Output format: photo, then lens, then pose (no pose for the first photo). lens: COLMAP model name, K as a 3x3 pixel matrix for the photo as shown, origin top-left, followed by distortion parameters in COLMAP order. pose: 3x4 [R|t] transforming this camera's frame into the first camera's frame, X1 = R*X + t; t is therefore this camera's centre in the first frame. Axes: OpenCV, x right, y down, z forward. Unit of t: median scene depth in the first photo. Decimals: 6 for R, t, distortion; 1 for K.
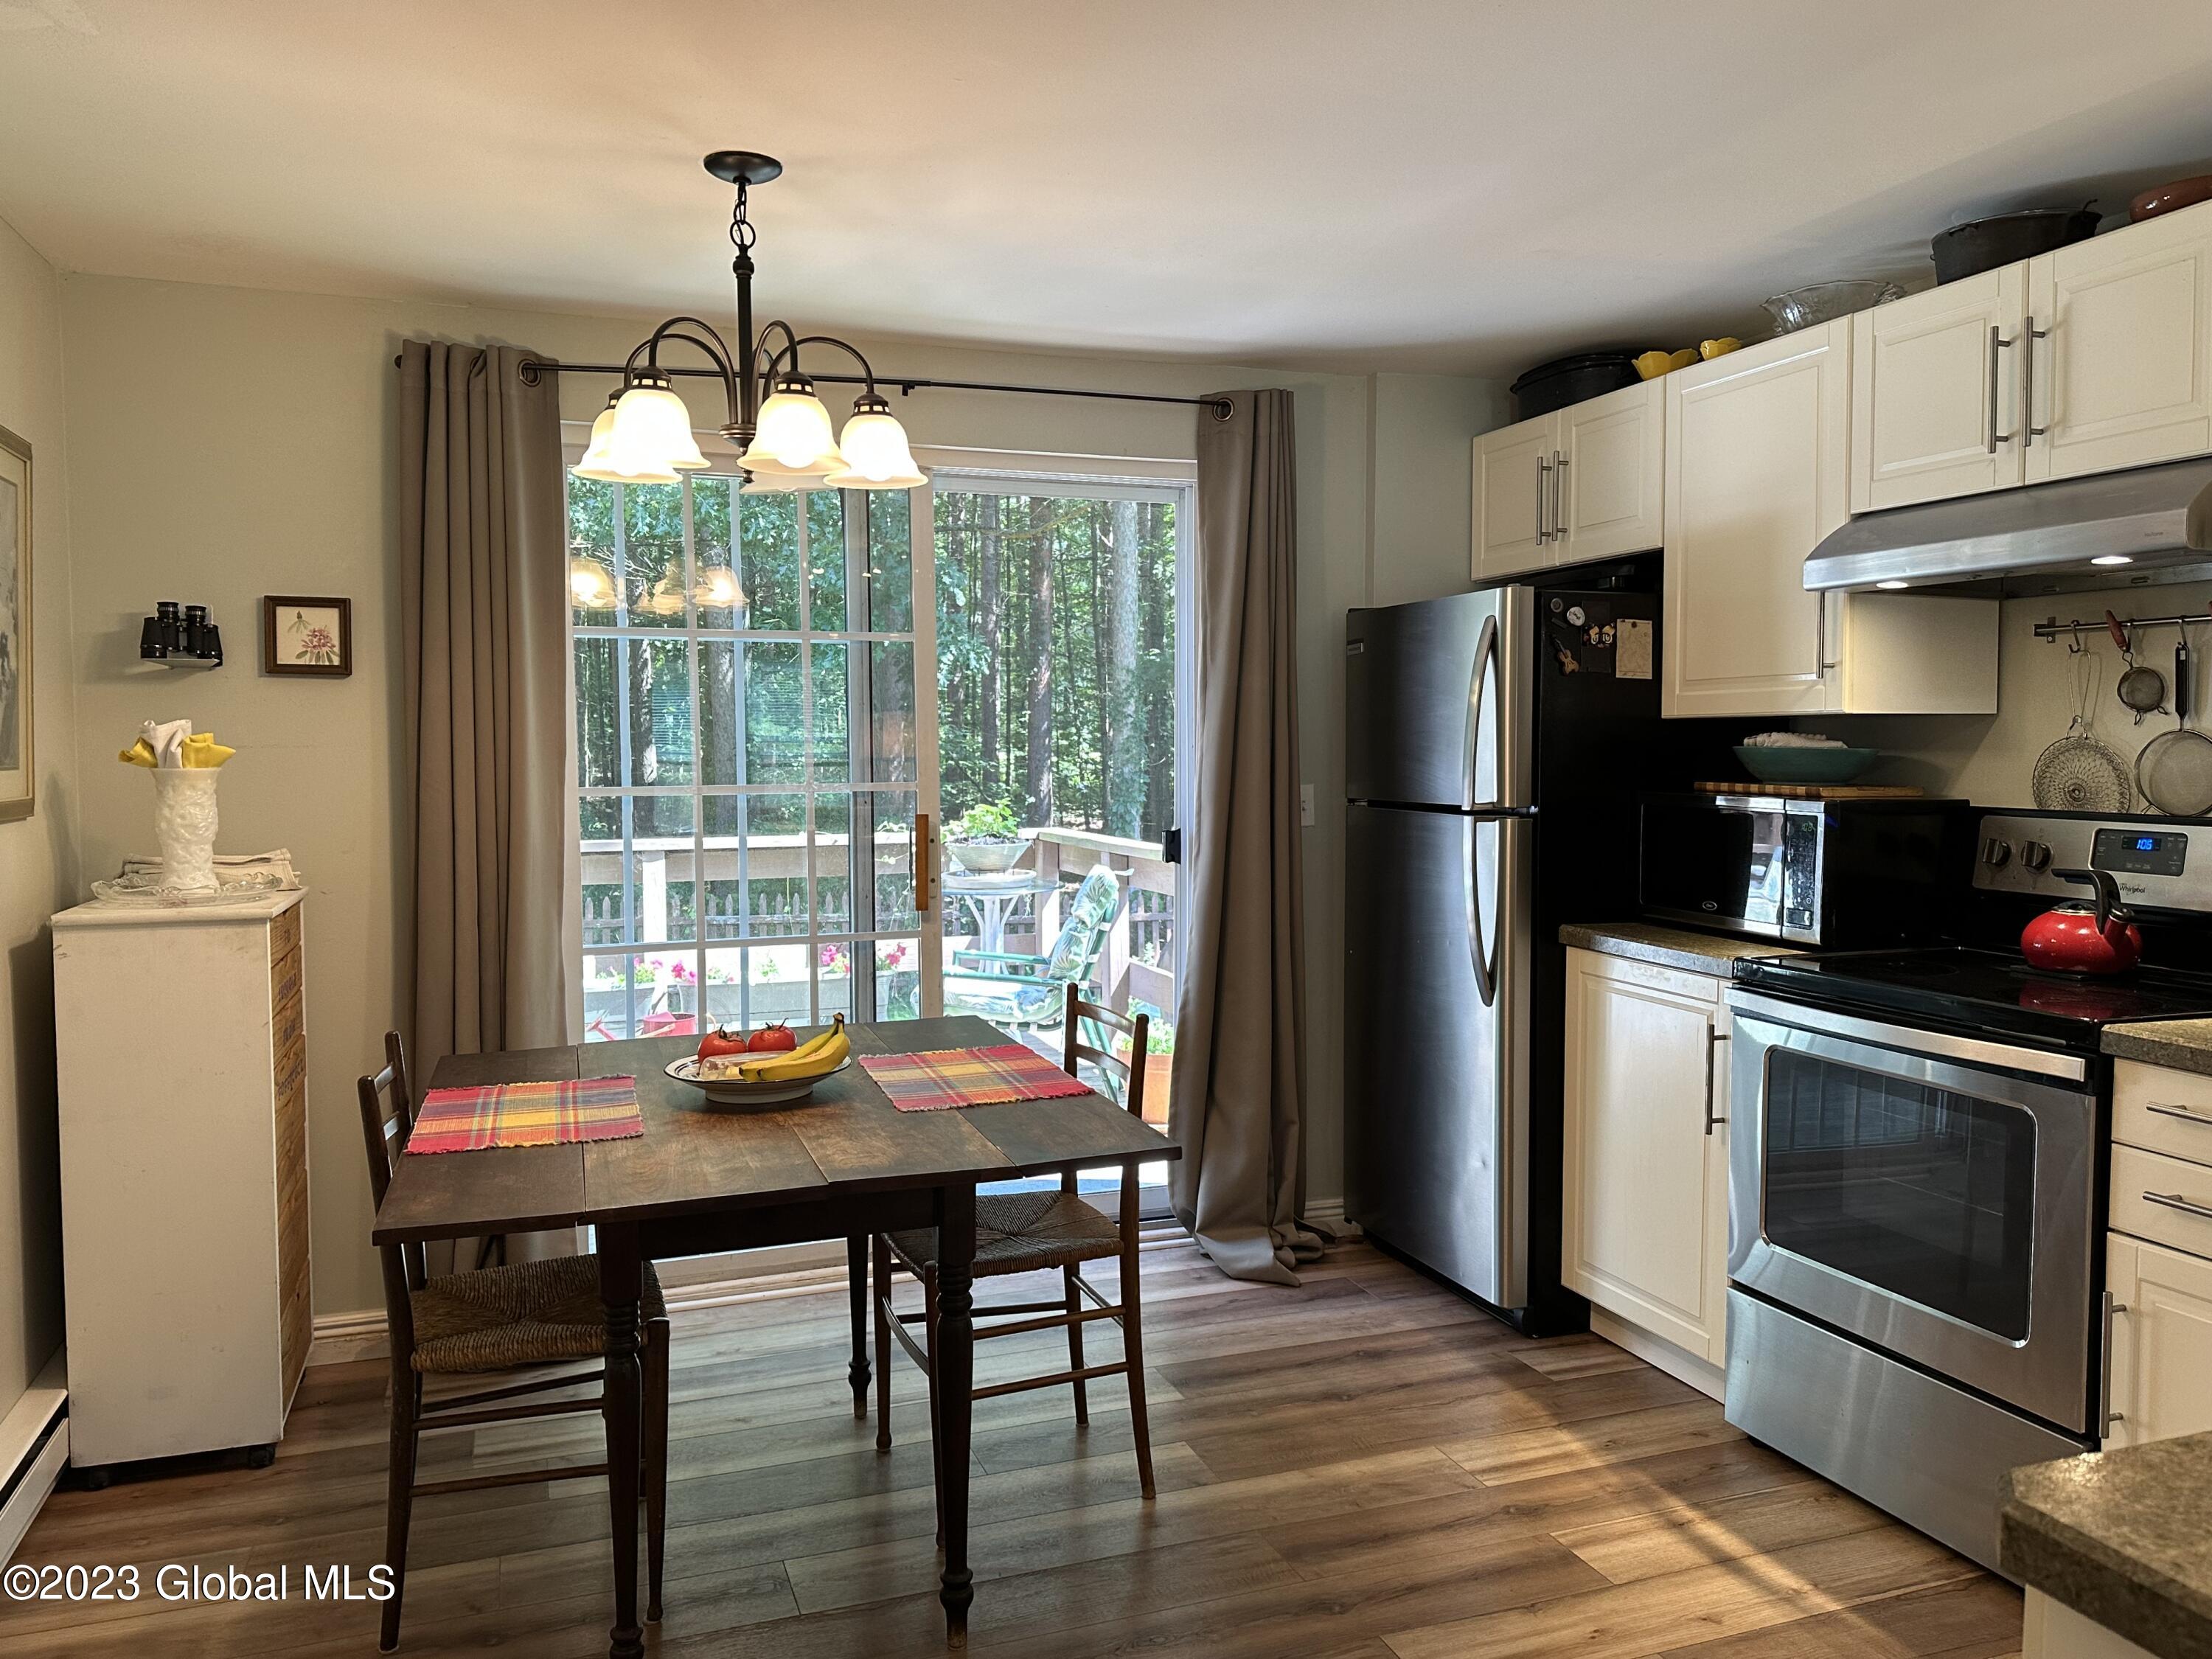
lens RADIAL K [[1611.3, 0, 1126.9], [0, 1611.3, 833.8], [0, 0, 1]] dist [0.067970, -0.081834]
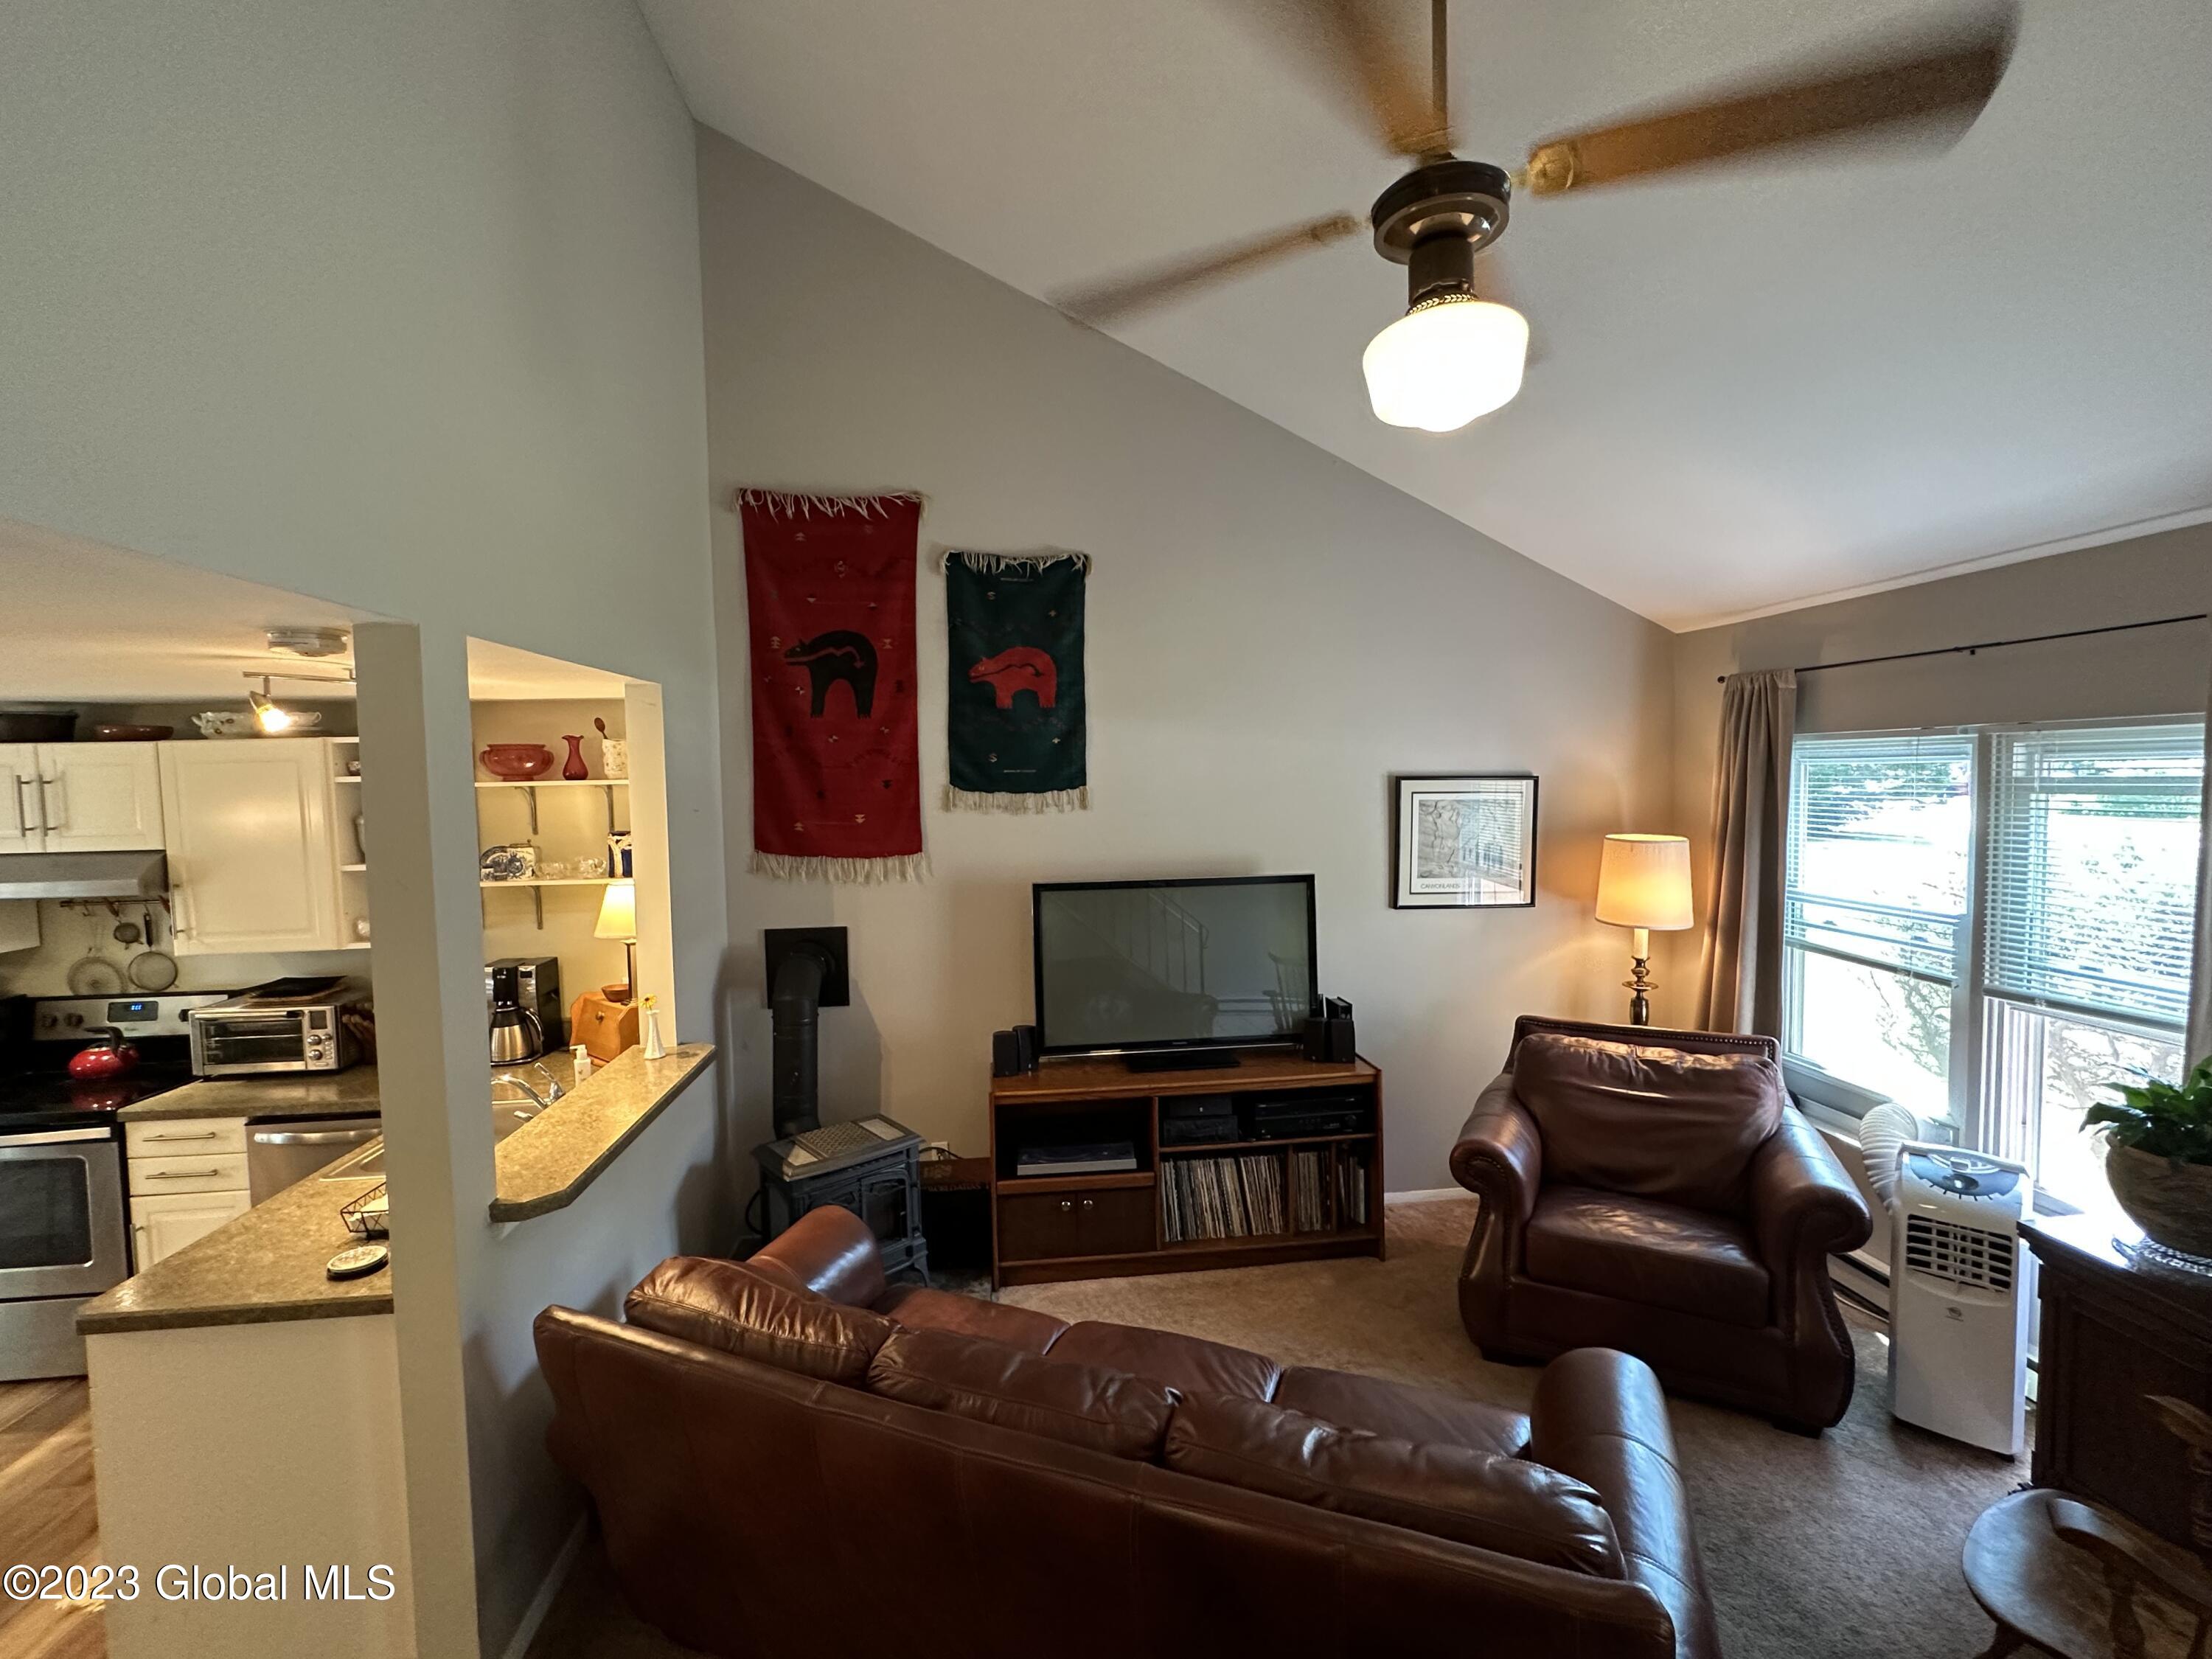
lens RADIAL K [[988.5, 0, 1104.1], [0, 988.5, 825.6], [0, 0, 1]] dist [0.000340, -0.000627]
pose [[0.251827, -0.051081, 0.966423, -0.251392], [0.075379, 0.996608, 0.033034, -0.150386], [-0.964832, 0.064529, 0.254823, -0.481515]]
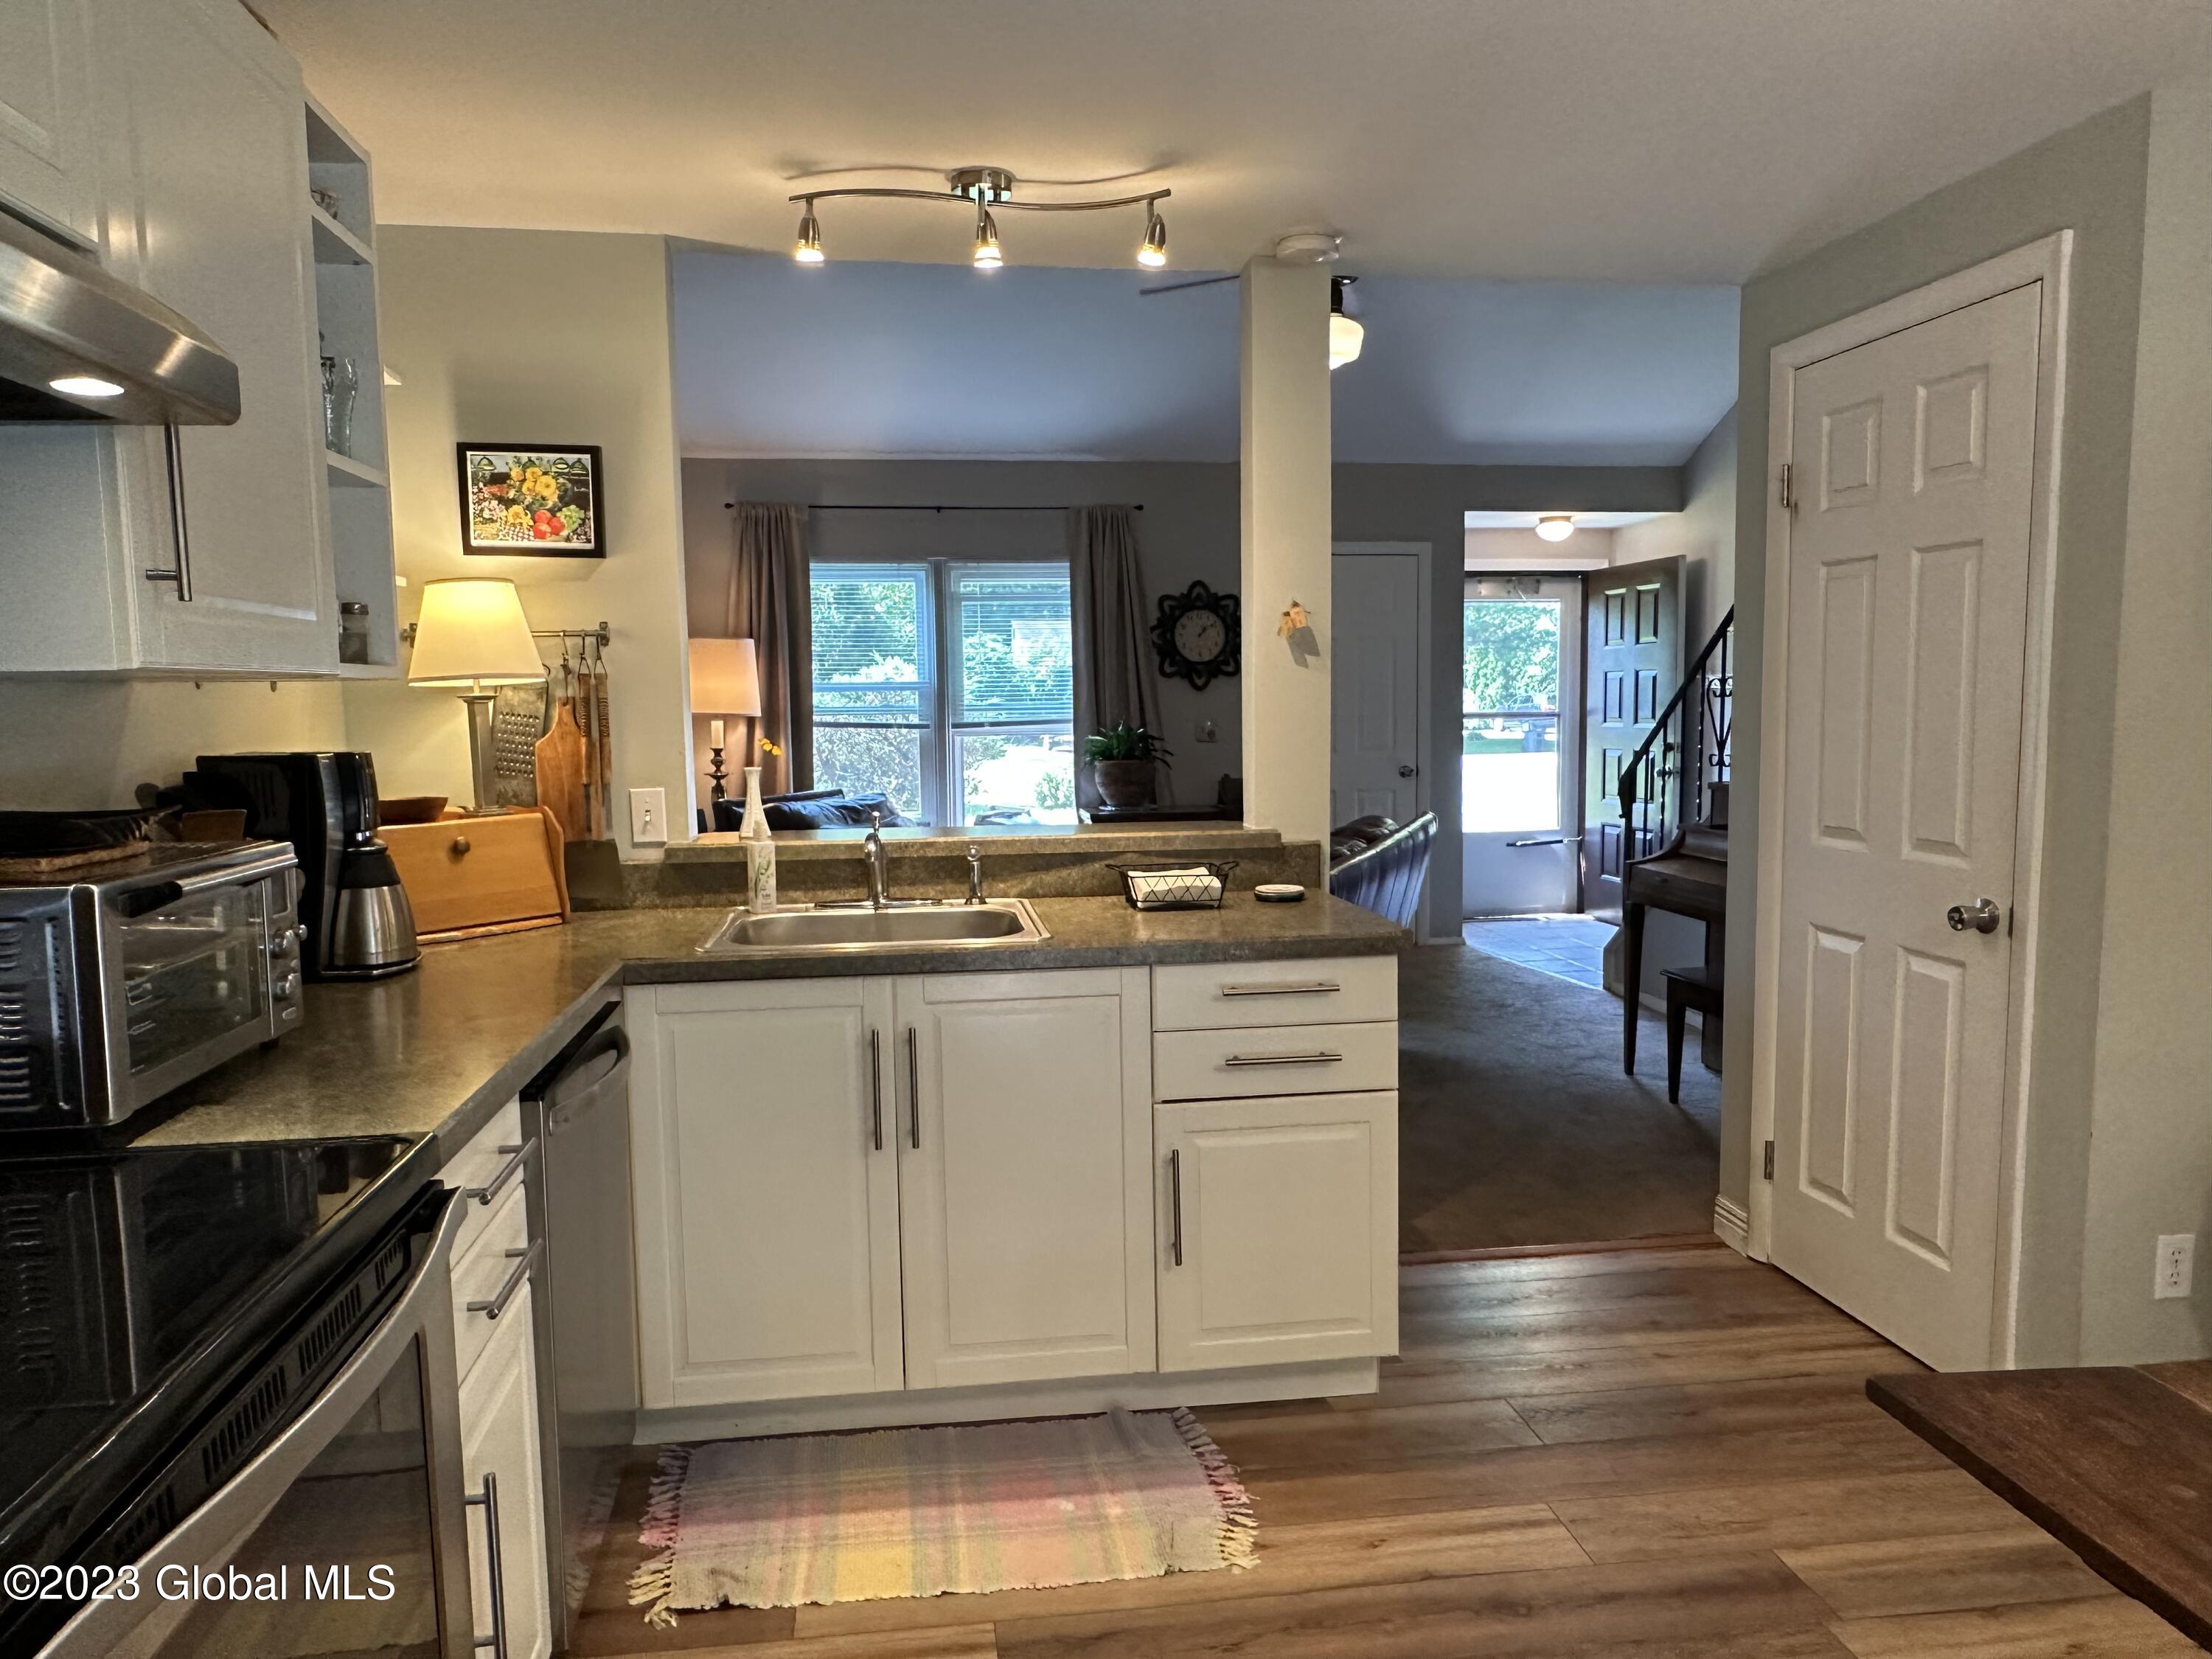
lens RADIAL K [[1491.9, 0, 1092.9], [0, 1491.9, 847.9], [0, 0, 1]] dist [-0.012918, -0.000651]
pose [[-0.975125, -0.006854, 0.221551, 0.126864], [0.027754, 0.987880, 0.152718, -0.061724], [-0.219912, 0.155068, -0.963116, 1.048540]]
